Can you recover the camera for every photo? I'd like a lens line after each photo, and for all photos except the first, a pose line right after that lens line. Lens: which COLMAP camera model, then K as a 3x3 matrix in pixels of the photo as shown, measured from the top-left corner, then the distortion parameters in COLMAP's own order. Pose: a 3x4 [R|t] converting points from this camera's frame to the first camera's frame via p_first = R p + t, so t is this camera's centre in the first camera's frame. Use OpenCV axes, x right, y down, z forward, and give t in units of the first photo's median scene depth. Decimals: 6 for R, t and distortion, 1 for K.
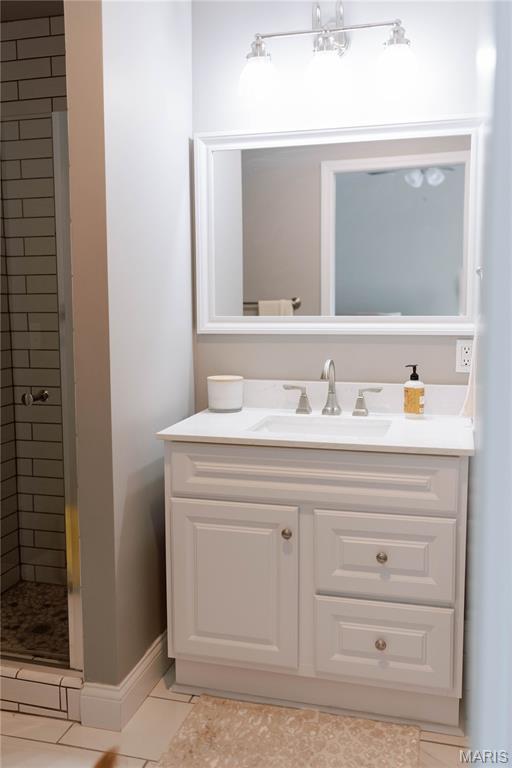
lens RADIAL K [[744.0, 0, 254.0], [0, 744.0, 384.1], [0, 0, 1]] dist [0.021249, -0.008046]
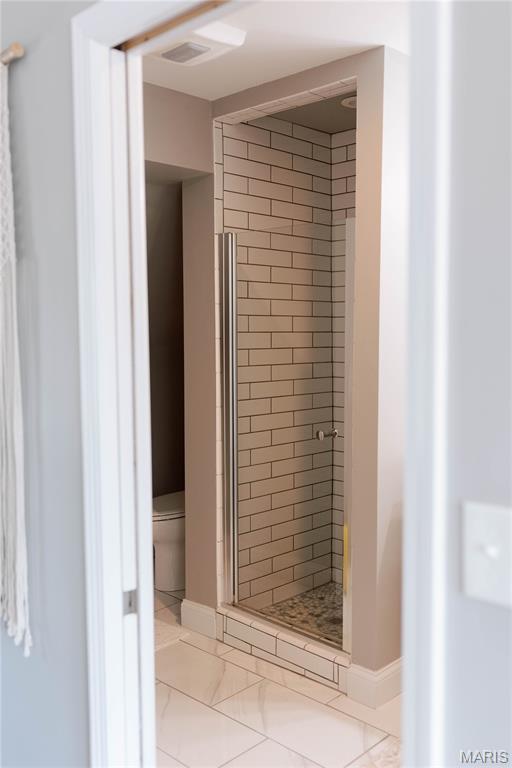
lens RADIAL K [[744.0, 0, 254.0], [0, 744.0, 384.1], [0, 0, 1]] dist [0.021249, -0.008046]
pose [[0.874566, 0.034516, -0.483676, 0.217260], [-0.052106, 0.998377, -0.022970, -0.032716], [0.482098, 0.045292, 0.874946, -0.197180]]
